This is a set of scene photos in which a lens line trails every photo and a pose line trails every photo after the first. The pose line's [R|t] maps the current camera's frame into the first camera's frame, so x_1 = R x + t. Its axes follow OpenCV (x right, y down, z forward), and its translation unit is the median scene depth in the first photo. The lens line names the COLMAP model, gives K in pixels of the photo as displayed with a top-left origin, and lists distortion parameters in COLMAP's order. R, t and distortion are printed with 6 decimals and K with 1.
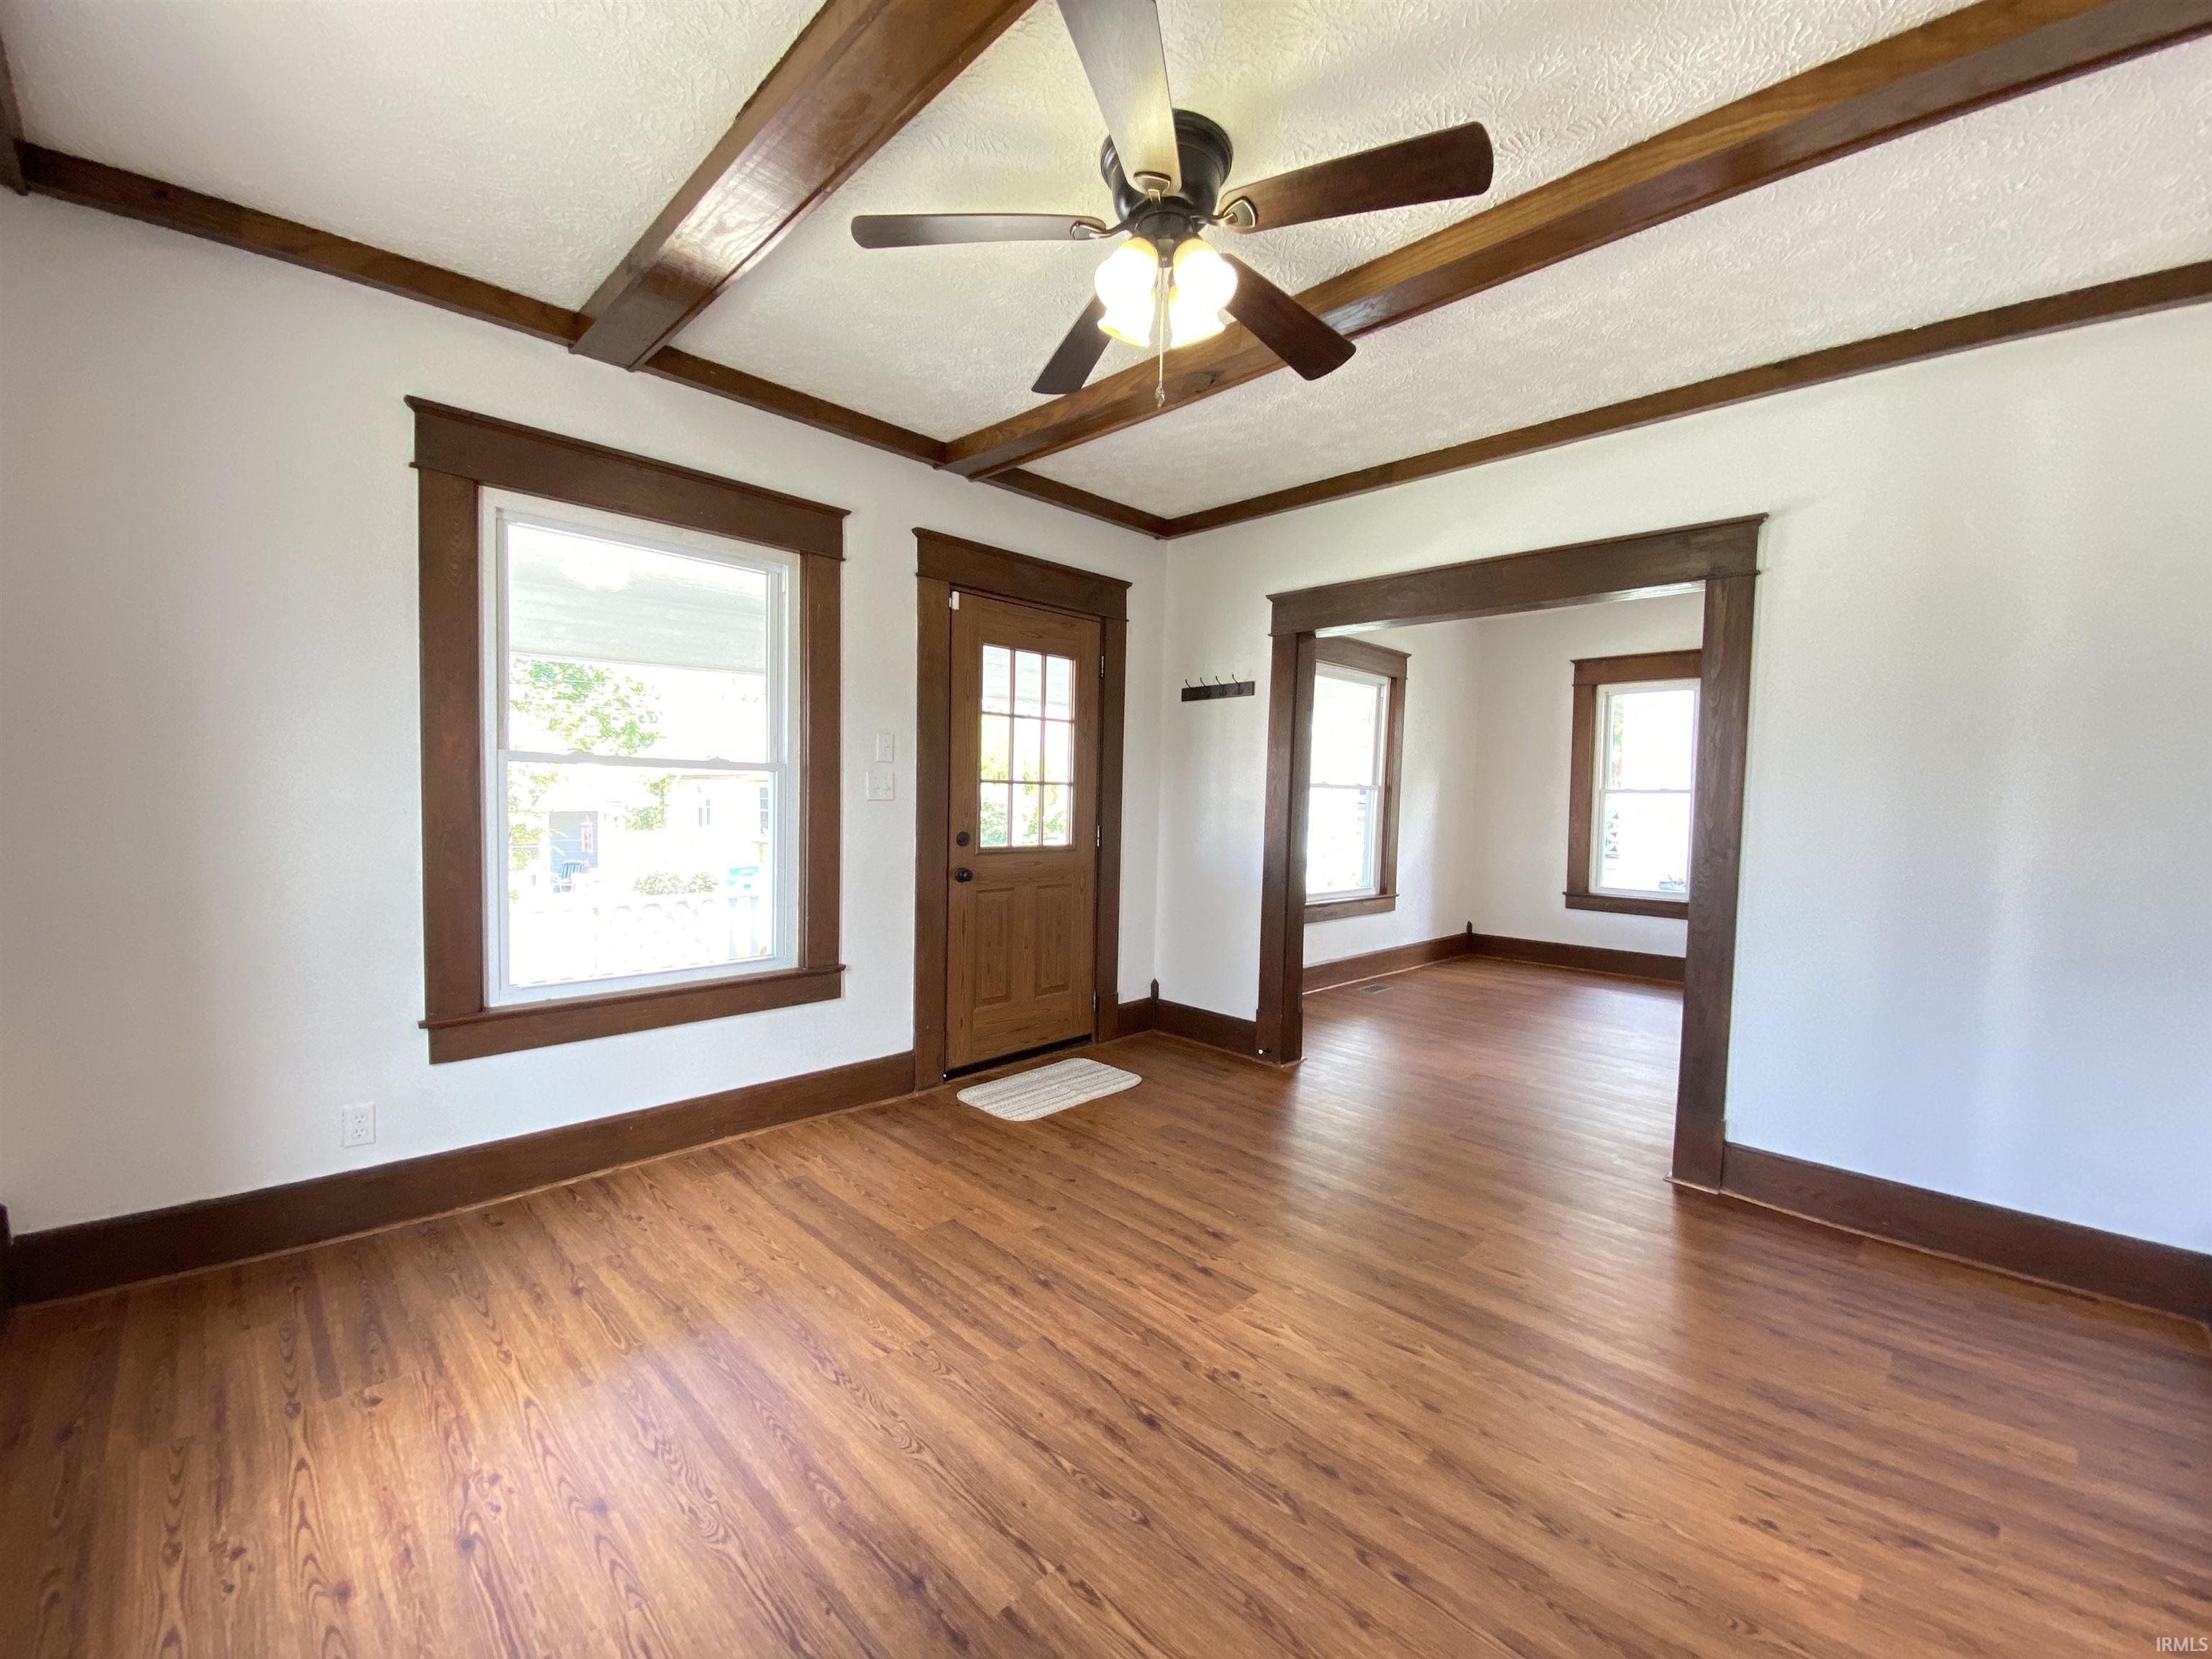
lens RADIAL K [[898.6, 0, 1106.0], [0, 898.6, 829.5], [0, 0, 1]] dist [0.055691, -0.032682]
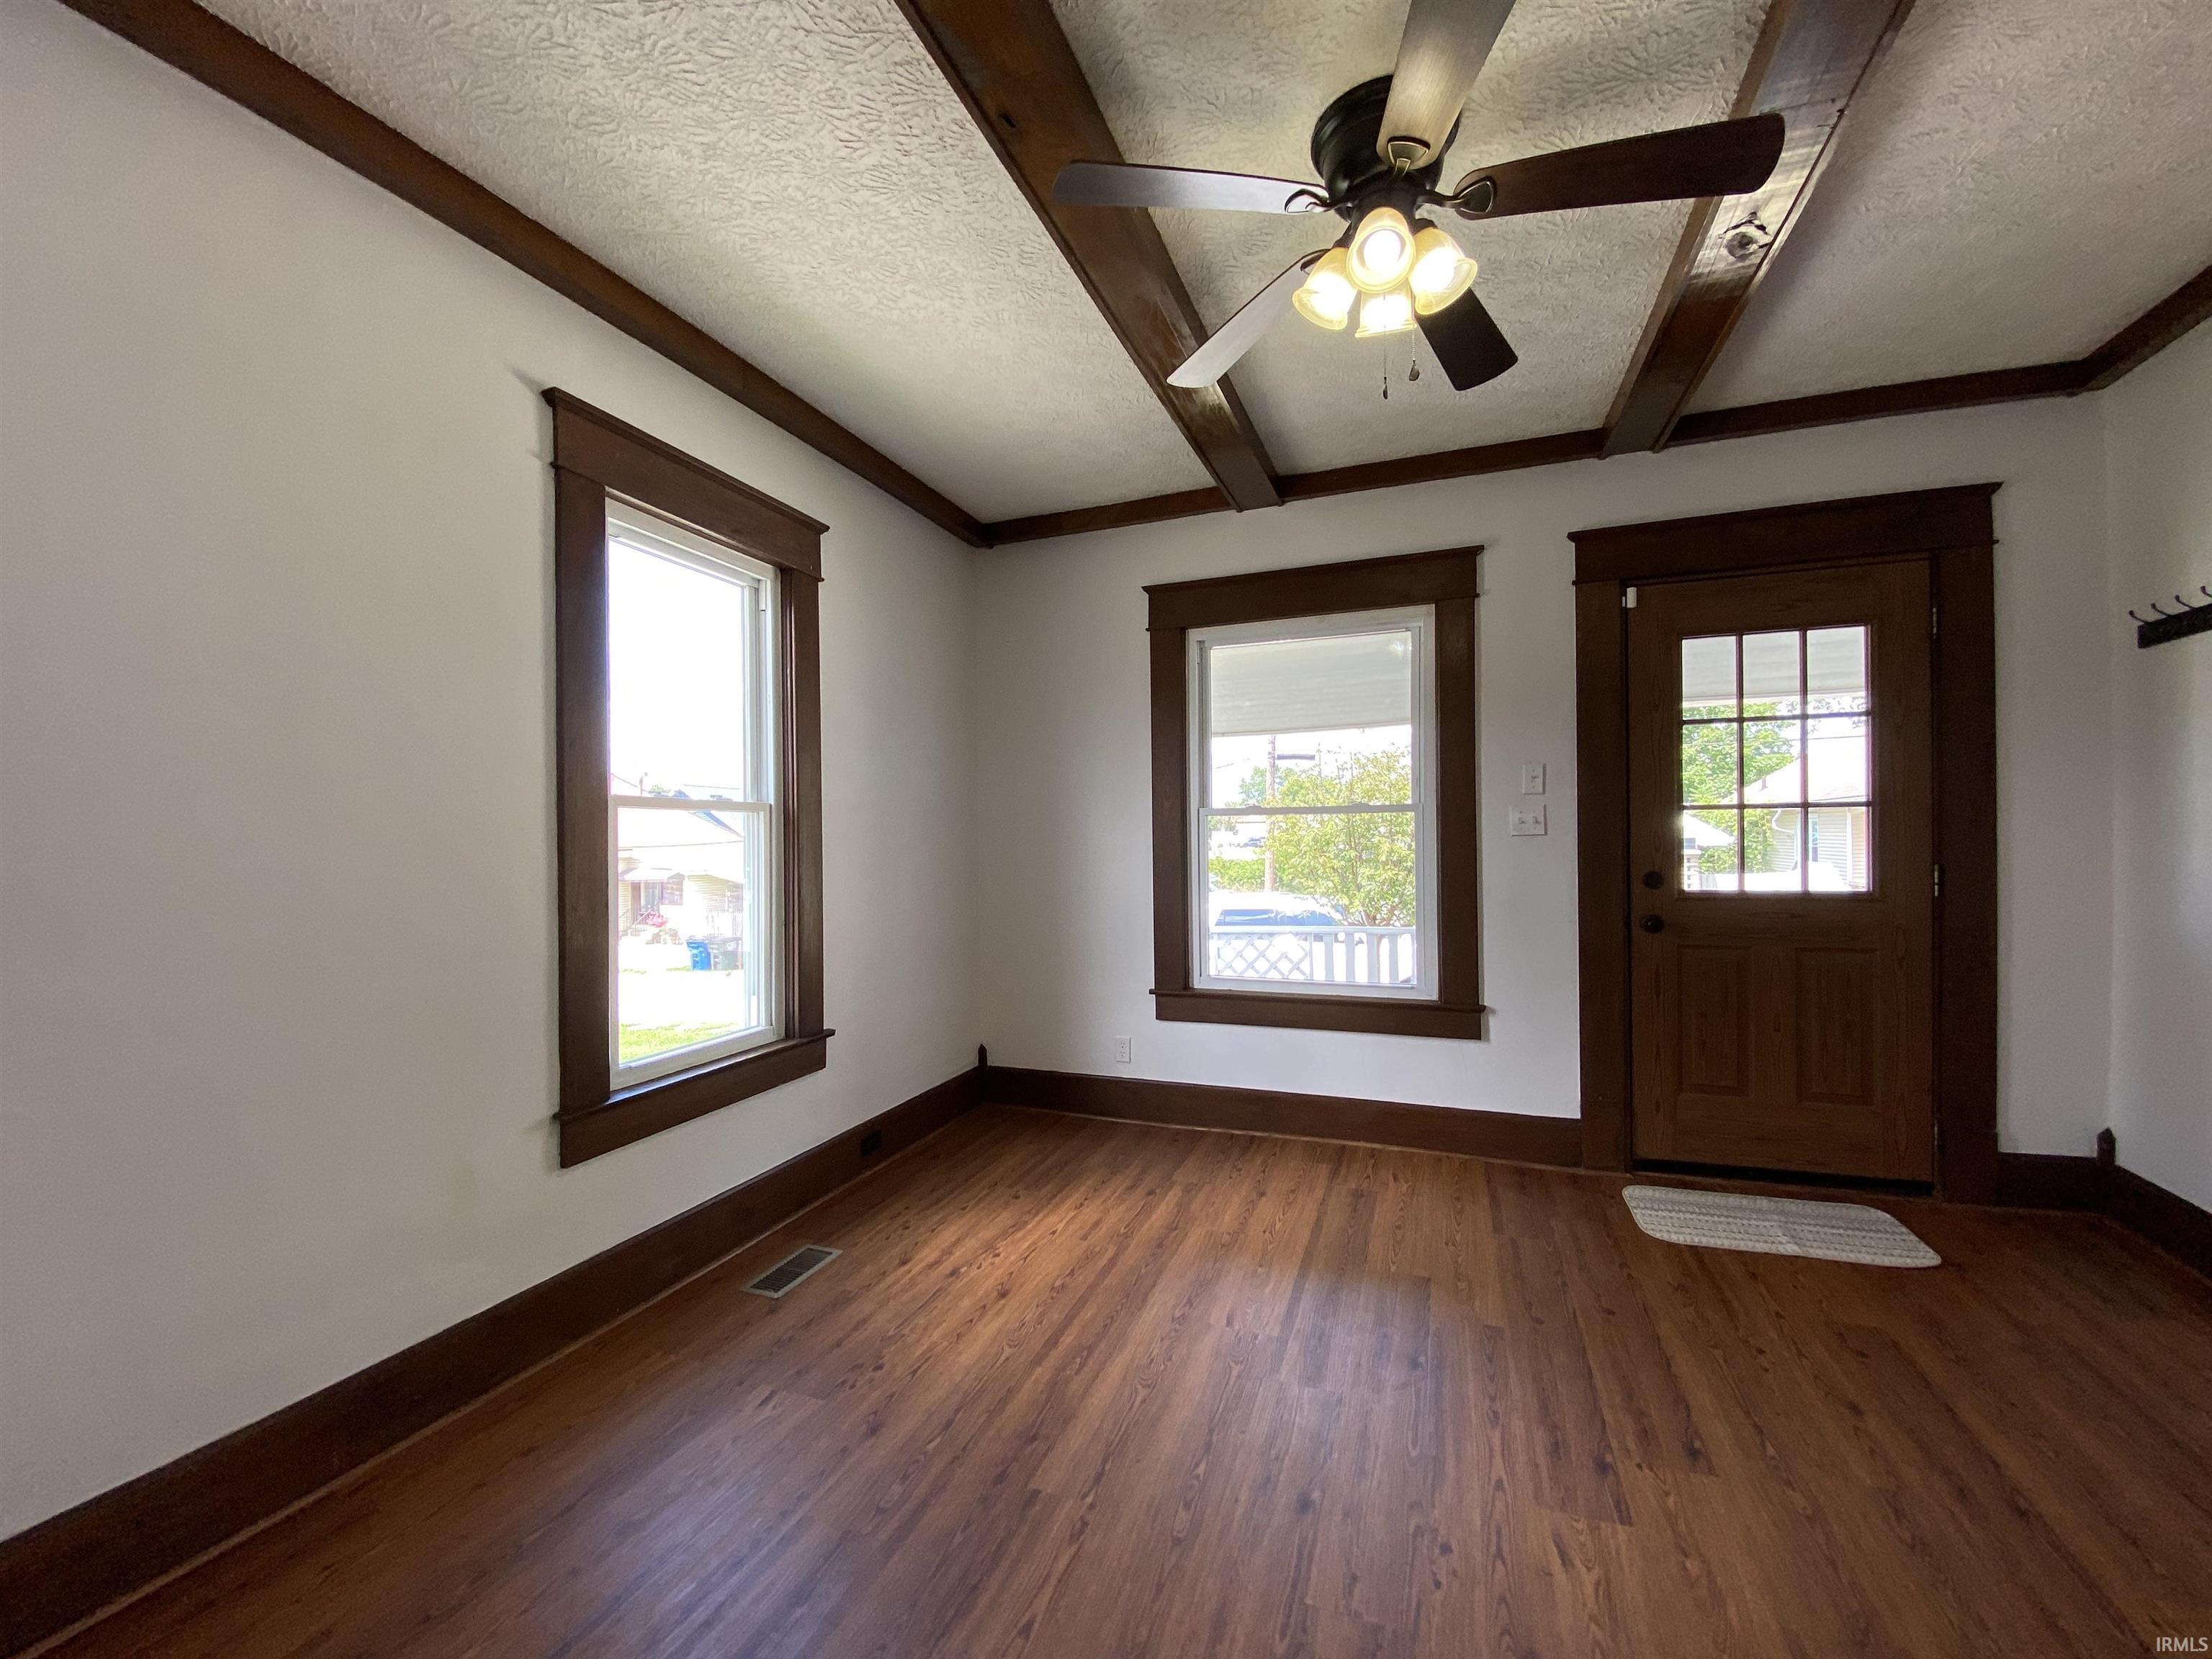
lens RADIAL K [[898.6, 0, 1106.0], [0, 898.6, 829.5], [0, 0, 1]] dist [0.055691, -0.032682]
pose [[0.437122, -0.032485, -0.898816, 0.427784], [-0.010454, 0.999097, -0.041193, 0.004990], [0.899342, 0.027402, 0.436387, 0.210151]]
